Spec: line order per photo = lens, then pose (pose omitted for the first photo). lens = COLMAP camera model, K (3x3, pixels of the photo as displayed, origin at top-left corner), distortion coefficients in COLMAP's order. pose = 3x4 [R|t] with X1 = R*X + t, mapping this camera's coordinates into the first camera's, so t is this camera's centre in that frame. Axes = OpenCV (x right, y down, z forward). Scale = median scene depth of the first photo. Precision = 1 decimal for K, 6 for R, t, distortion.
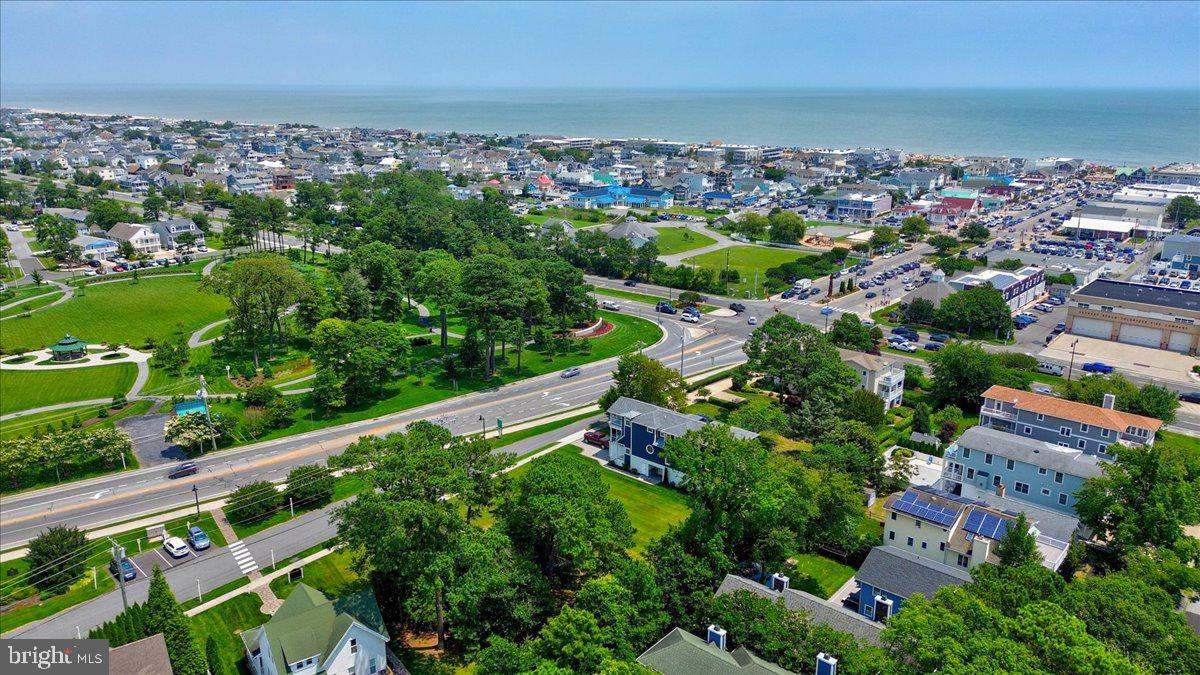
lens RADIAL K [[861.1, 0, 591.4], [0, 861.1, 332.9], [0, 0, 1]] dist [0.052760, -0.030303]
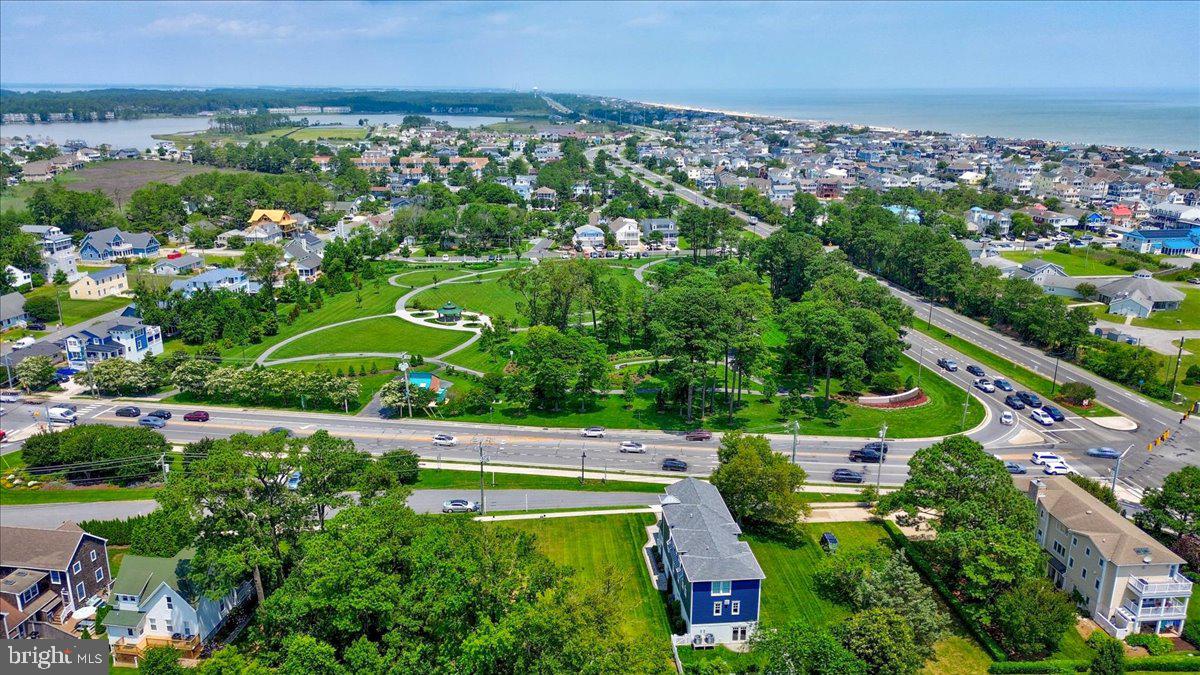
lens RADIAL K [[861.1, 0, 587.5], [0, 861.1, 339.6], [0, 0, 1]] dist [0.052760, -0.030303]
pose [[0.719602, 0.190106, -0.667857, 0.380267], [-0.188841, 0.979121, 0.075236, -0.076254], [0.668216, 0.071979, 0.740478, 0.234332]]
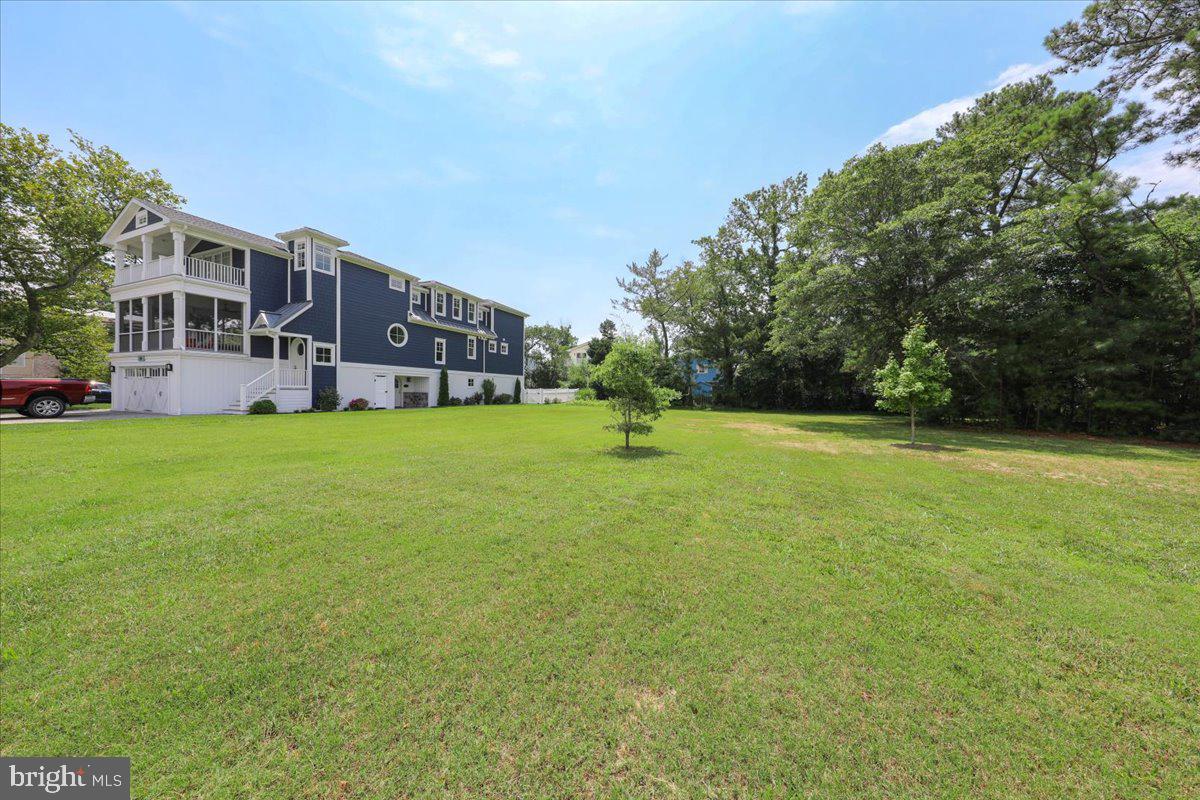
lens RADIAL K [[391.0, 0, 609.0], [0, 391.0, 402.3], [0, 0, 1]] dist [-0.009941, -0.000283]
pose [[-0.334485, -0.015614, 0.942272, -0.101126], [0.253214, 0.961605, 0.105820, 0.122906], [-0.907746, 0.273992, -0.317689, 0.698727]]
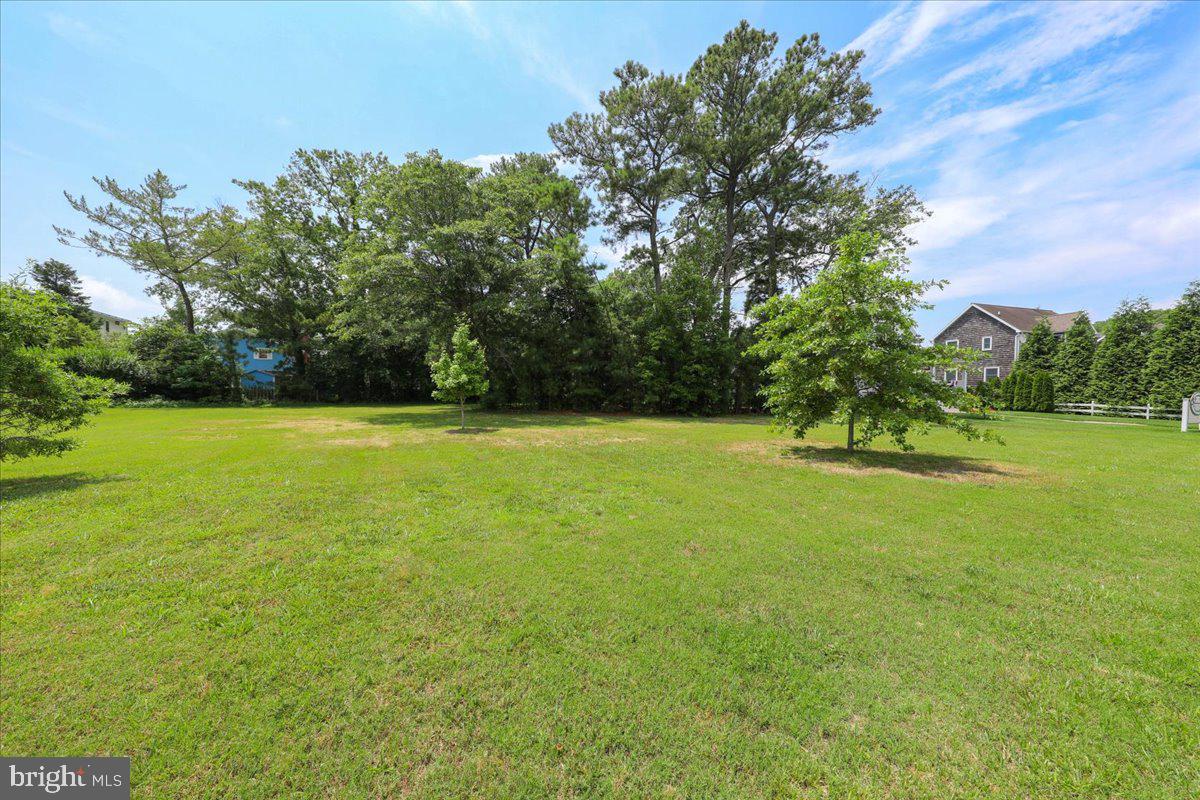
lens RADIAL K [[393.1, 0, 596.2], [0, 393.1, 401.6], [0, 0, 1]] dist [-0.005486, -0.000555]
pose [[-0.950812, -0.004763, 0.309731, -0.104136], [0.091251, 0.951207, 0.294751, 0.124669], [-0.296022, 0.308516, -0.903985, 0.692438]]
